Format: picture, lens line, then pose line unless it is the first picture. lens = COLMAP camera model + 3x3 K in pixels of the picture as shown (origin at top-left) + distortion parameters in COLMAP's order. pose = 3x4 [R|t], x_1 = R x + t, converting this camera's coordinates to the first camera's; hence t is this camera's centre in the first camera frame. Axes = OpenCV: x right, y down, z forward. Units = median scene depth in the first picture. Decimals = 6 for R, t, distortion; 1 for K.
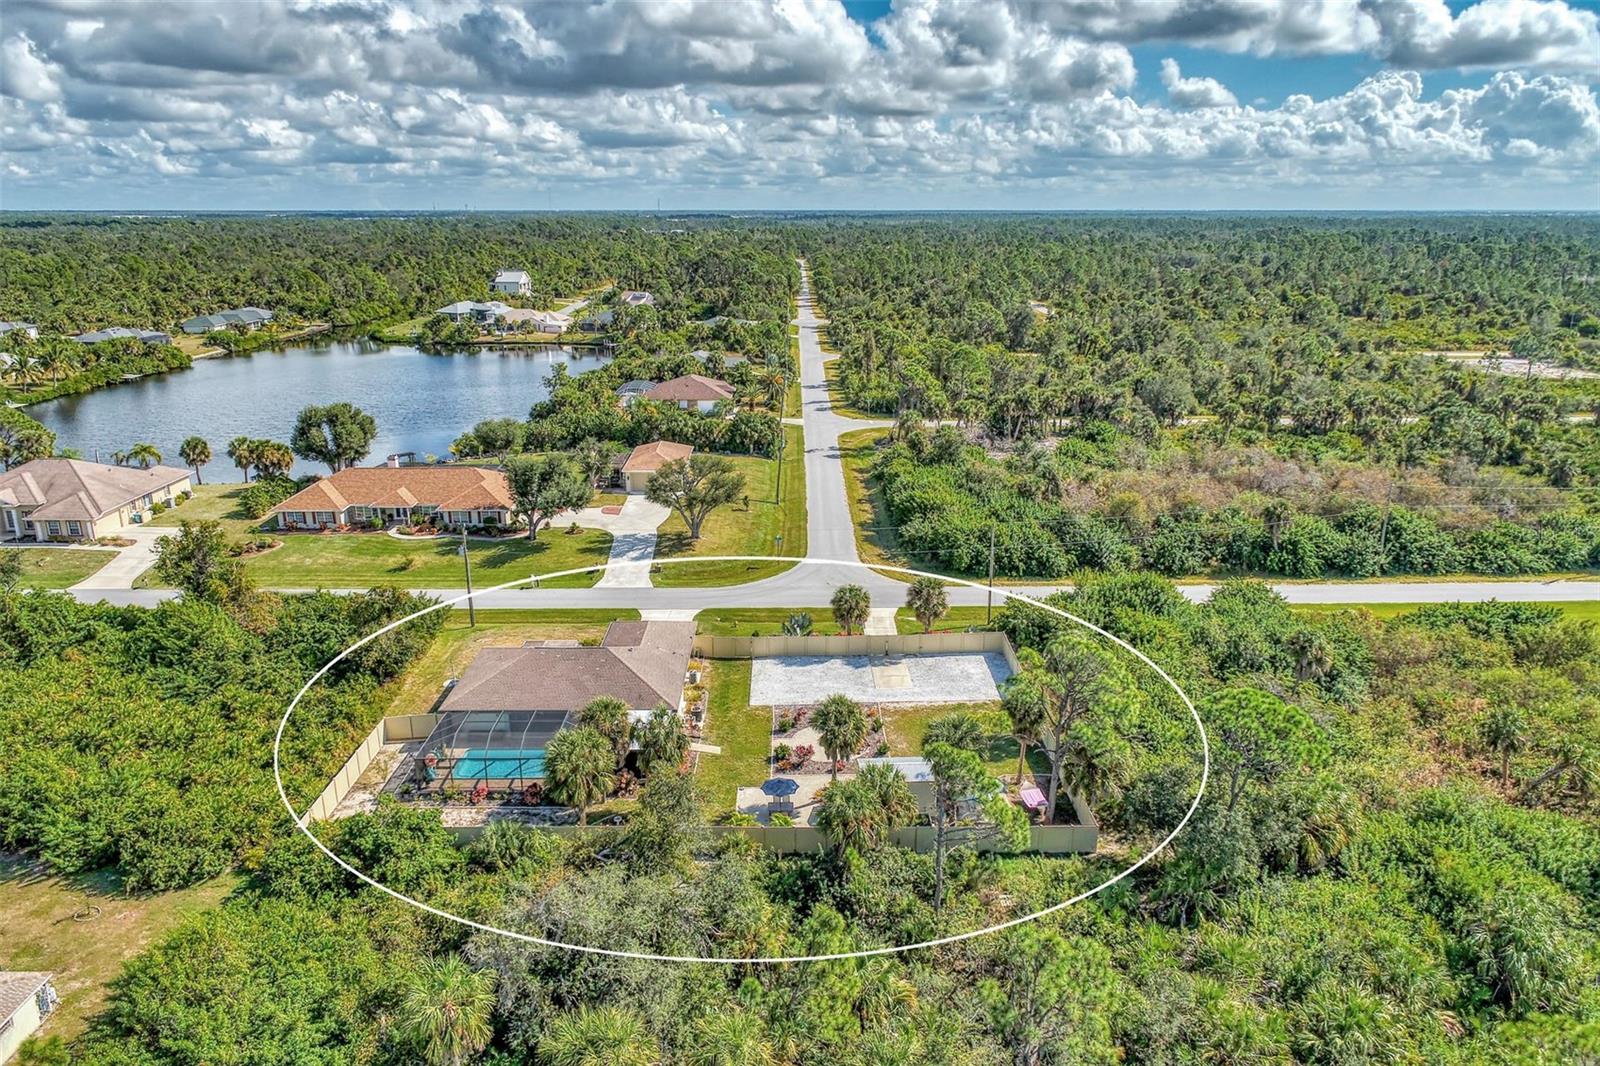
lens RADIAL K [[1082.6, 0, 800.0], [0, 1082.6, 533.0], [0, 0, 1]] dist [-0.001751, 0.005841]
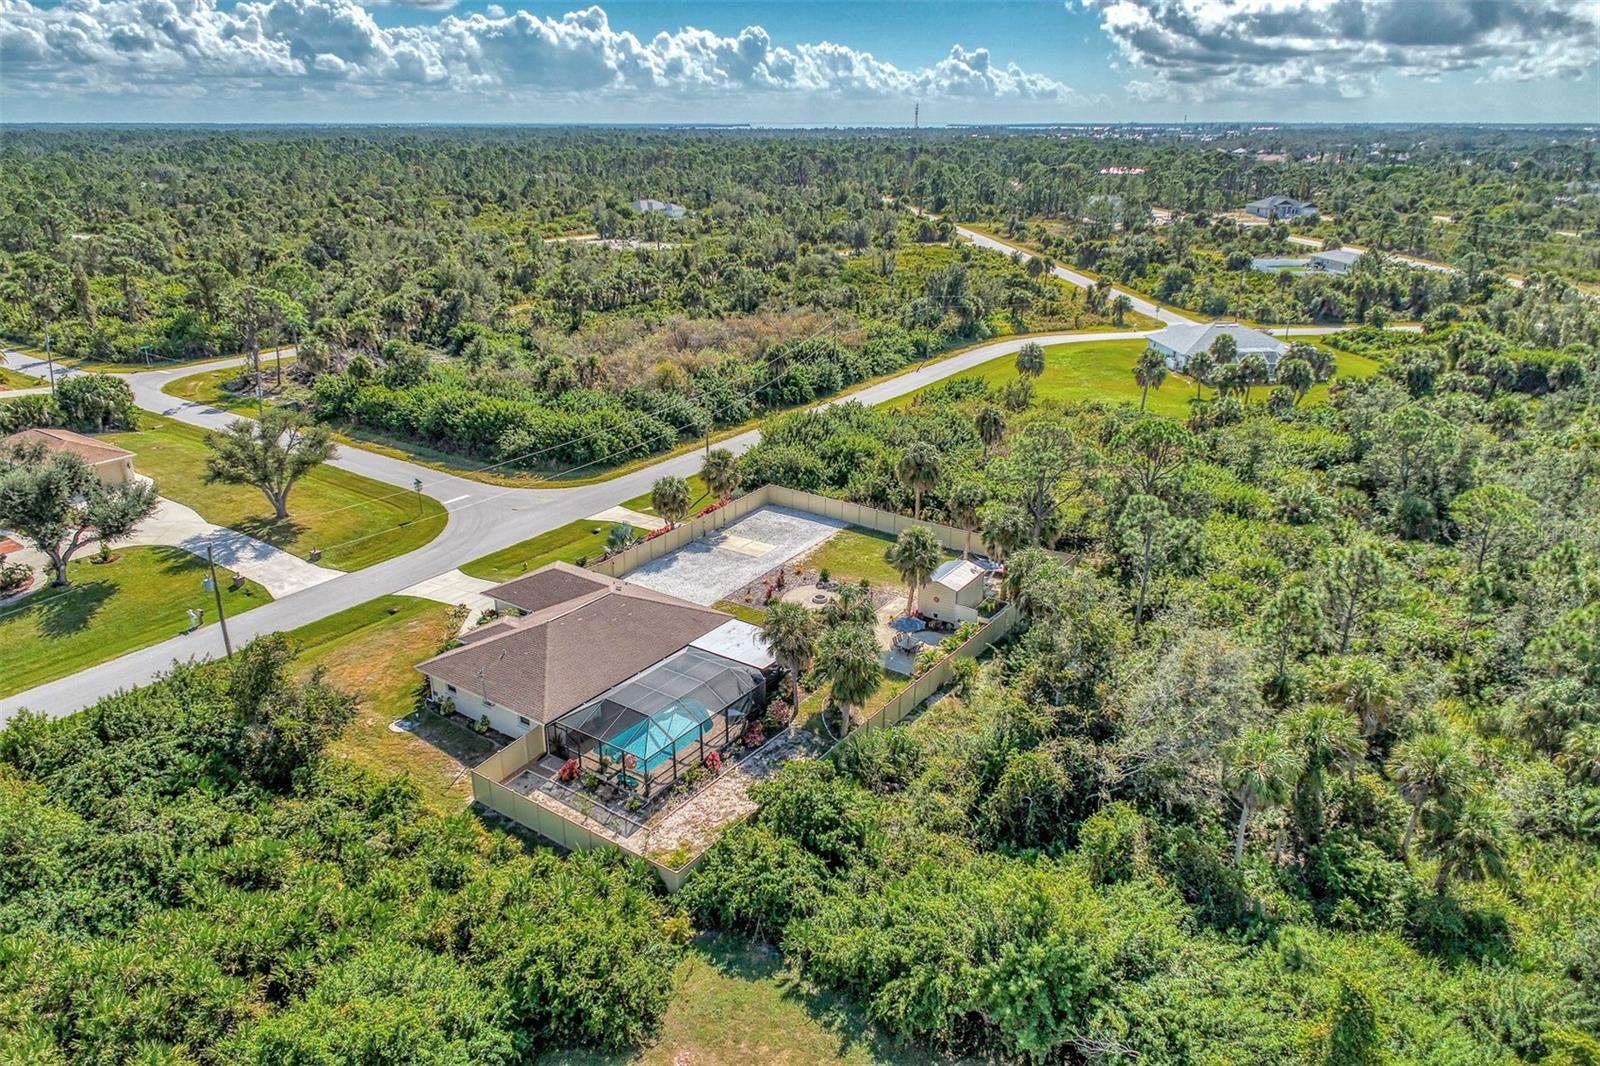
lens RADIAL K [[1082.6, 0, 800.0], [0, 1082.6, 533.0], [0, 0, 1]] dist [-0.001751, 0.005841]
pose [[0.585162, -0.287162, 0.758369, -0.181571], [0.231414, 0.955445, 0.183227, -0.015832], [-0.777196, 0.068280, 0.625543, 0.080682]]
